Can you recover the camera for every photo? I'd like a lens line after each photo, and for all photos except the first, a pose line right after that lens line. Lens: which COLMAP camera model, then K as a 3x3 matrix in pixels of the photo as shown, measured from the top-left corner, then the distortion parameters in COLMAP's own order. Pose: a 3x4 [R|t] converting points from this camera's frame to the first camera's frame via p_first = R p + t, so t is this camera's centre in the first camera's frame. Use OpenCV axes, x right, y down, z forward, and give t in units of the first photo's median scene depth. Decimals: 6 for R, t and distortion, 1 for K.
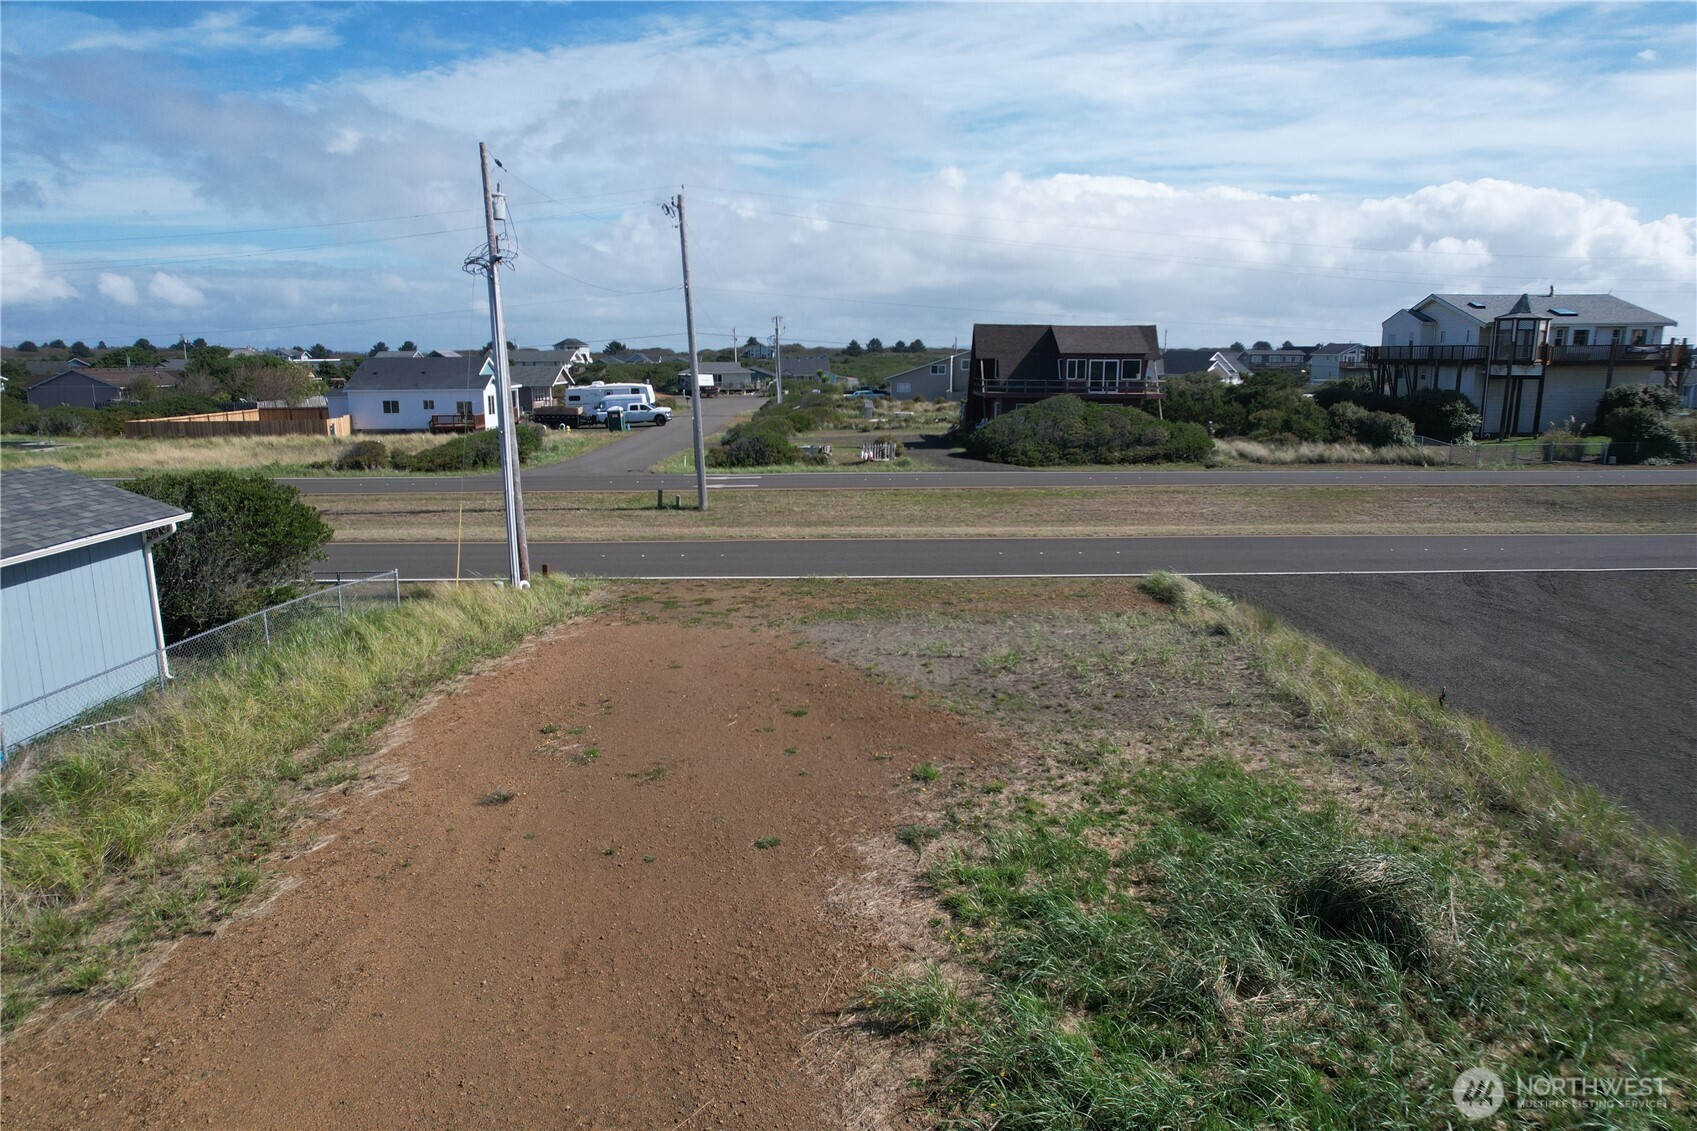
lens RADIAL K [[1078.8, 0, 848.5], [0, 1078.8, 565.5], [0, 0, 1]] dist [-0.064297, 0.052318]
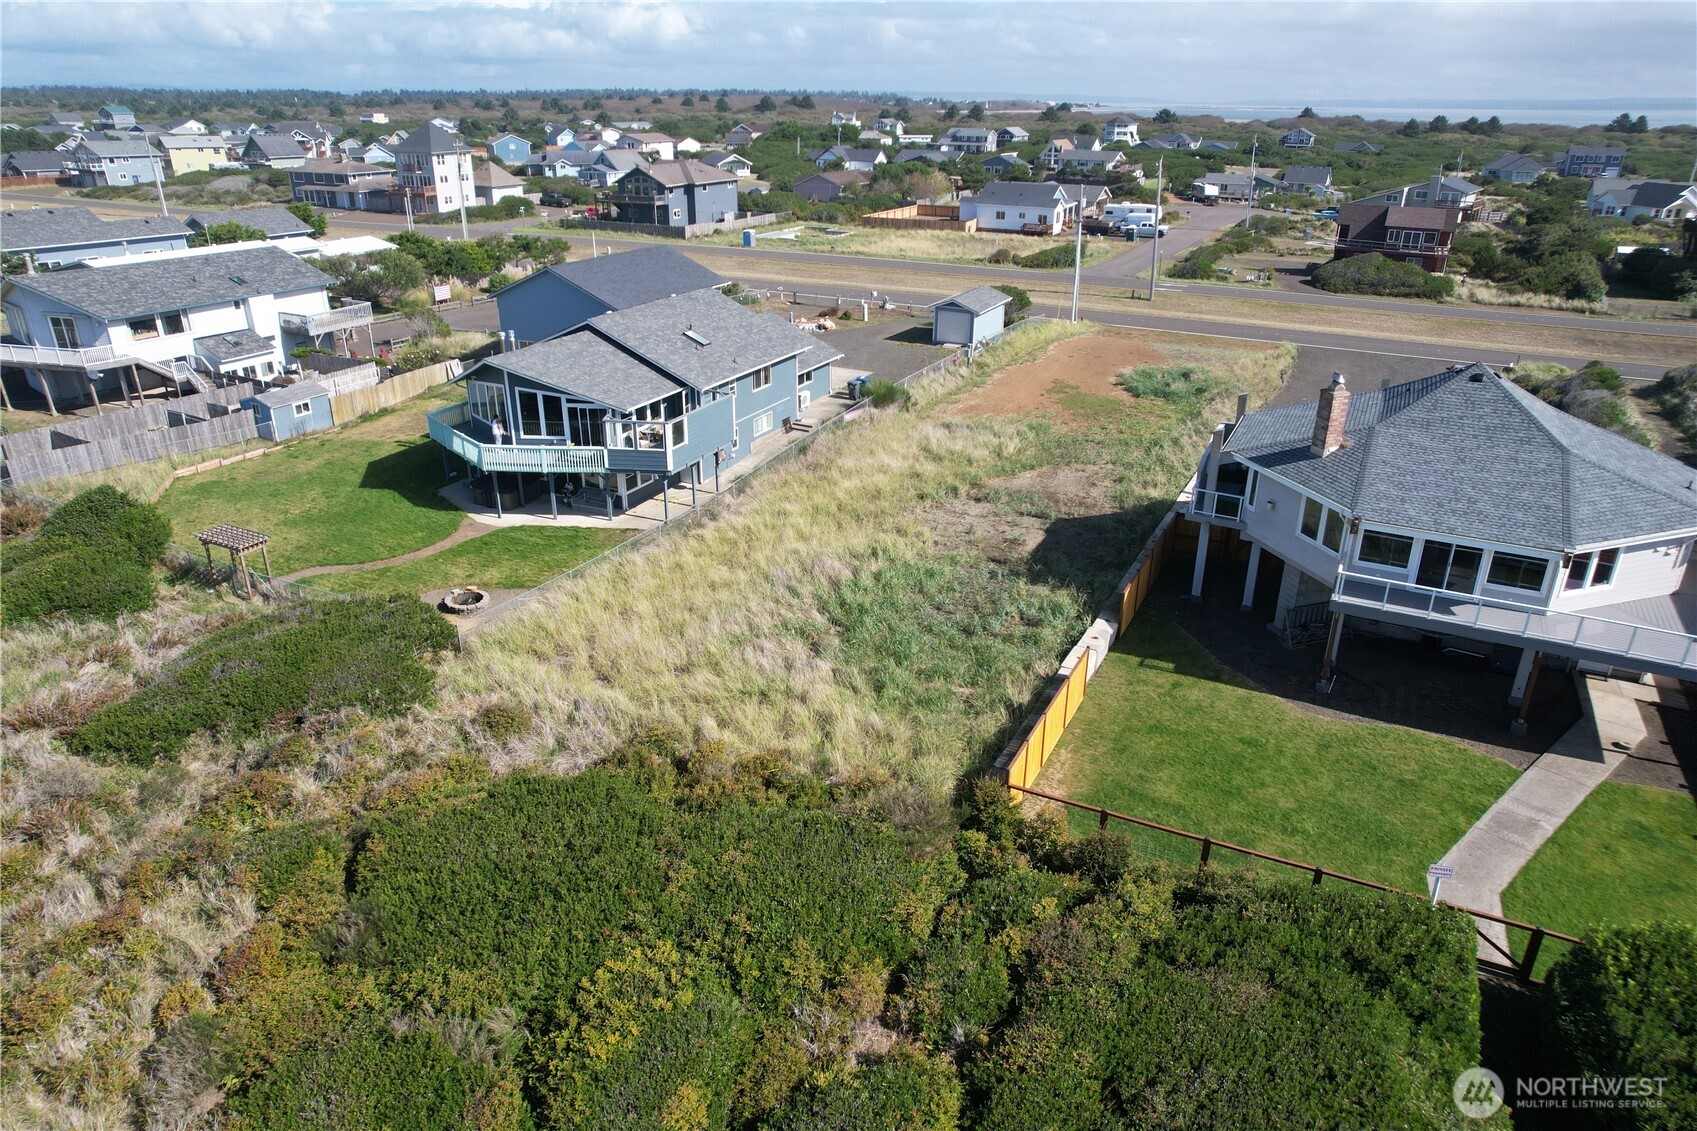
lens RADIAL K [[1078.8, 0, 848.5], [0, 1078.8, 565.5], [0, 0, 1]] dist [-0.064297, 0.052318]
pose [[0.885908, 0.197170, -0.419870, 0.272668], [-0.101190, 0.965511, 0.239896, 0.008036], [0.452689, -0.170039, 0.875305, -1.037583]]
